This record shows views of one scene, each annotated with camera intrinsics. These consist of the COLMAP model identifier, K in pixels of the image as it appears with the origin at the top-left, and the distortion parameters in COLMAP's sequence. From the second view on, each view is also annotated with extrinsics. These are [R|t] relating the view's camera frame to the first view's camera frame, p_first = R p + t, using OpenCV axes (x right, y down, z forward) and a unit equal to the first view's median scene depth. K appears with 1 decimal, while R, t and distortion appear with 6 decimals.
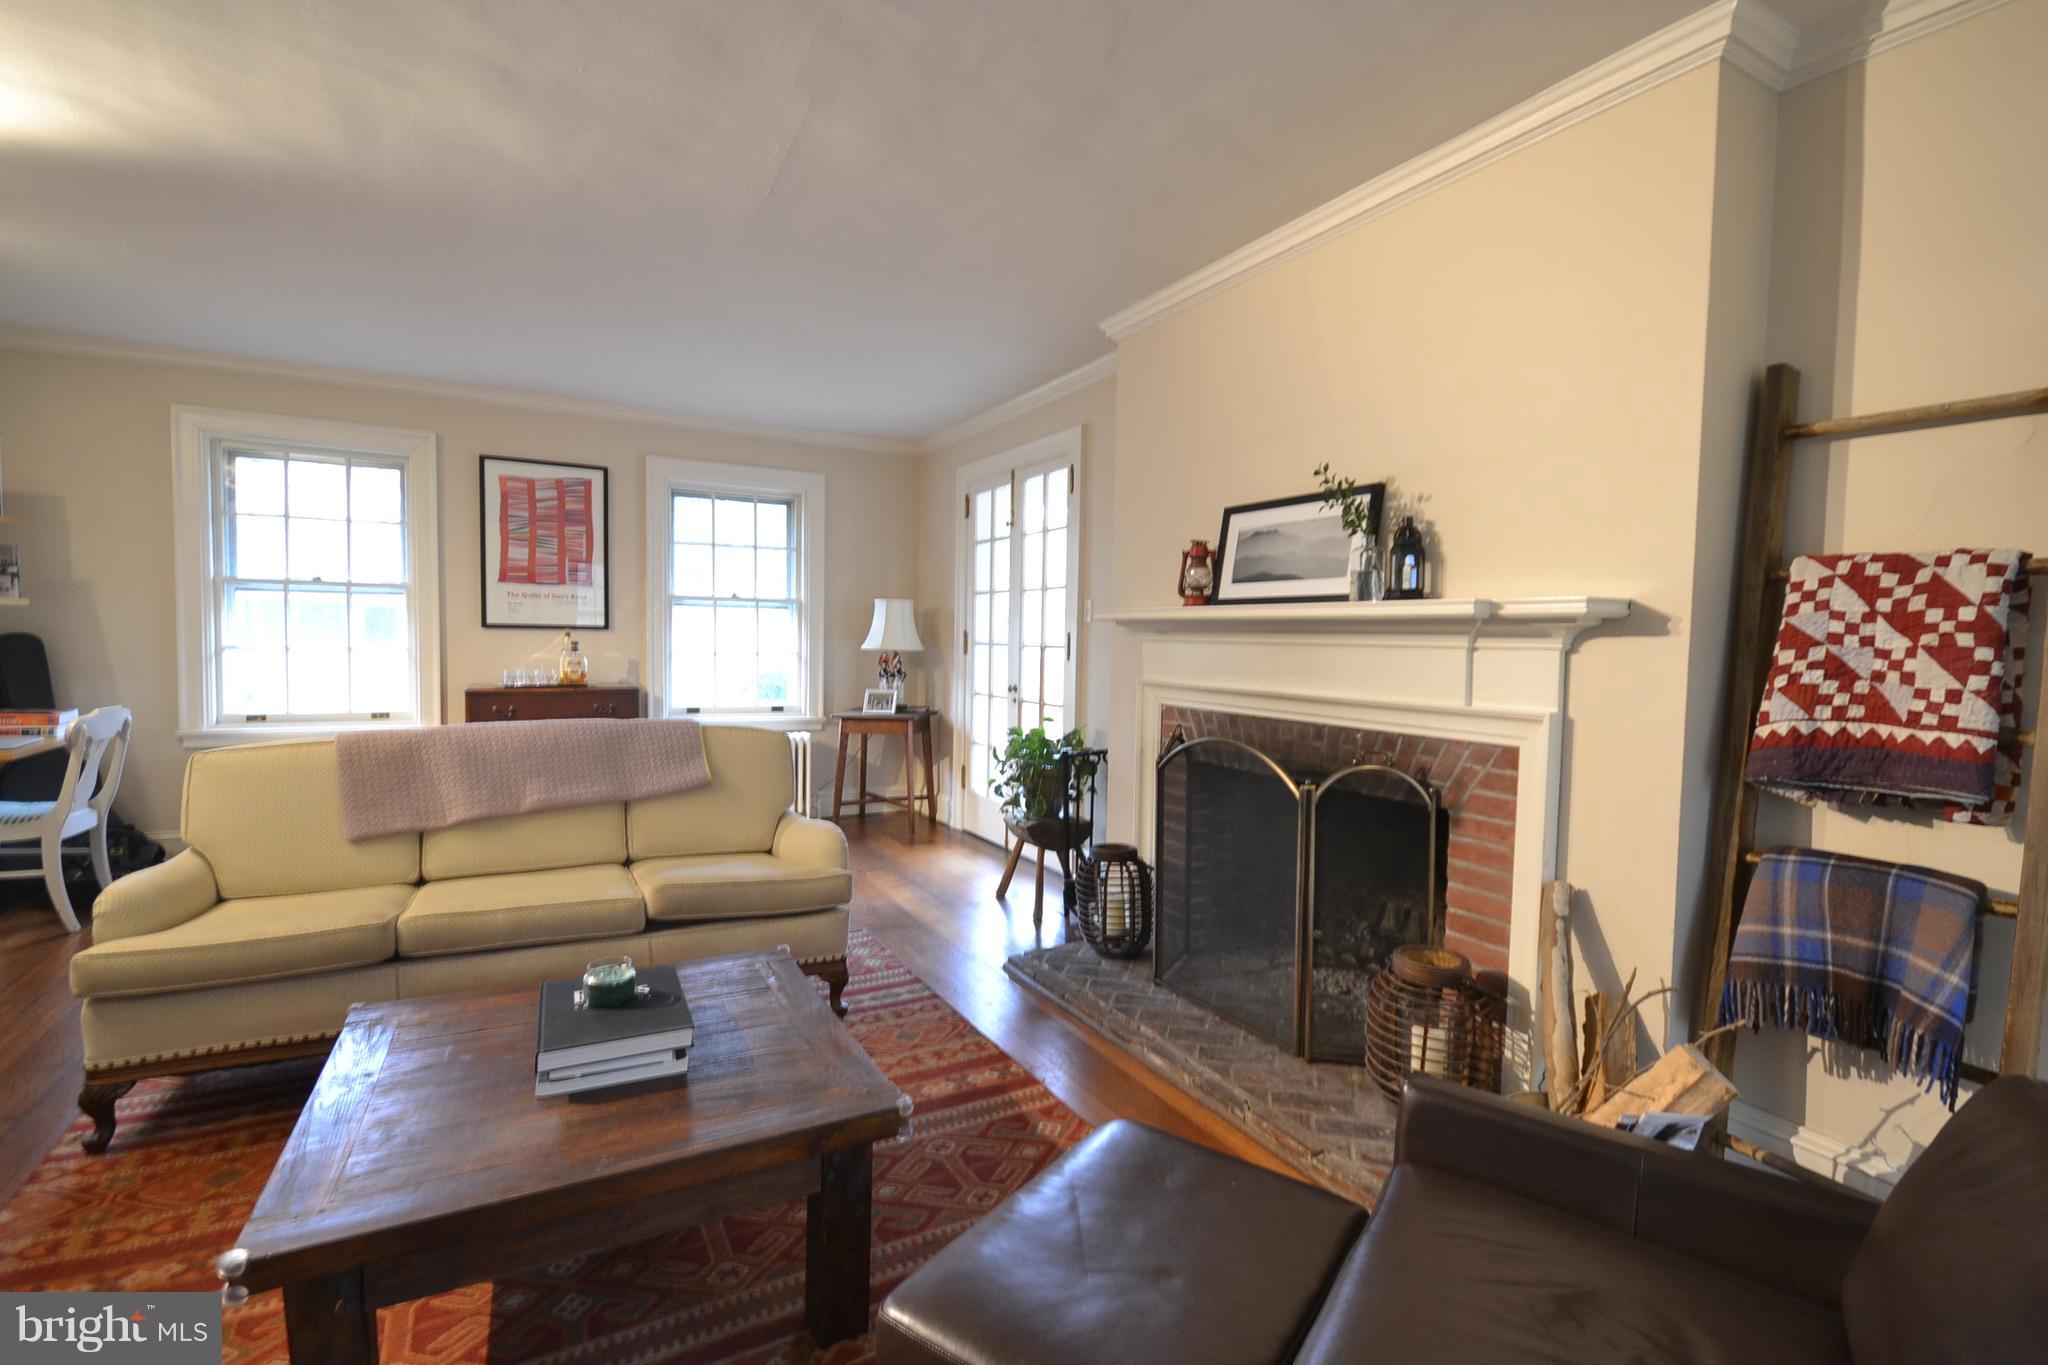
lens RADIAL K [[905.3, 0, 1018.3], [0, 905.3, 680.1], [0, 0, 1]] dist [0.001290, -0.009016]
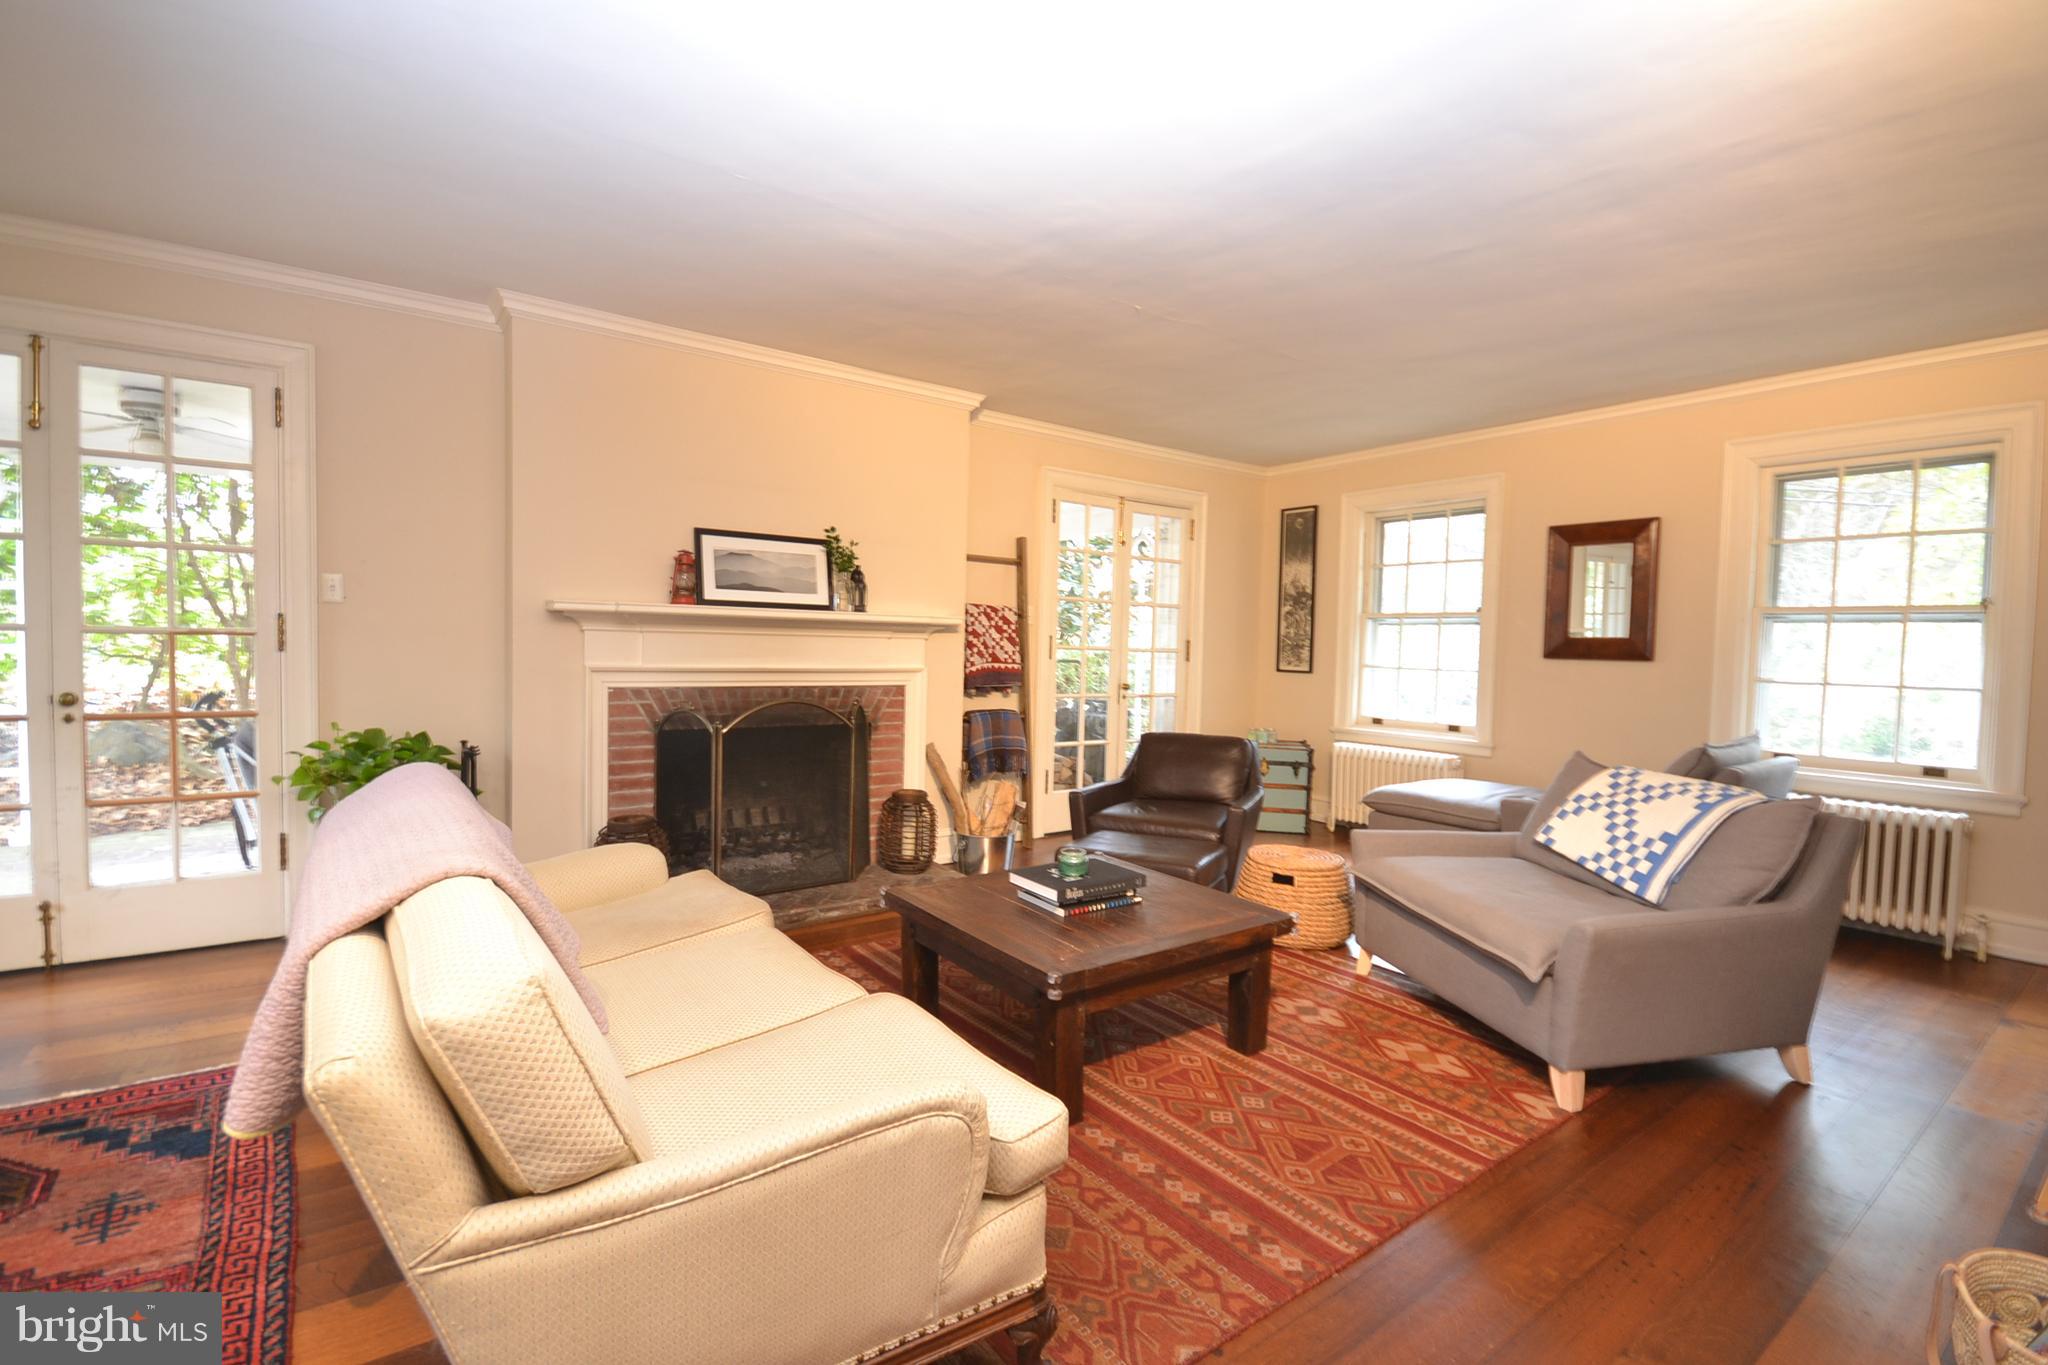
lens RADIAL K [[905.3, 0, 1018.3], [0, 905.3, 680.1], [0, 0, 1]] dist [0.001290, -0.009016]
pose [[-0.124522, -0.058217, 0.990507, -1.523570], [0.023754, 0.997816, 0.061633, -0.059080], [-0.991932, 0.031203, -0.122867, 0.978843]]
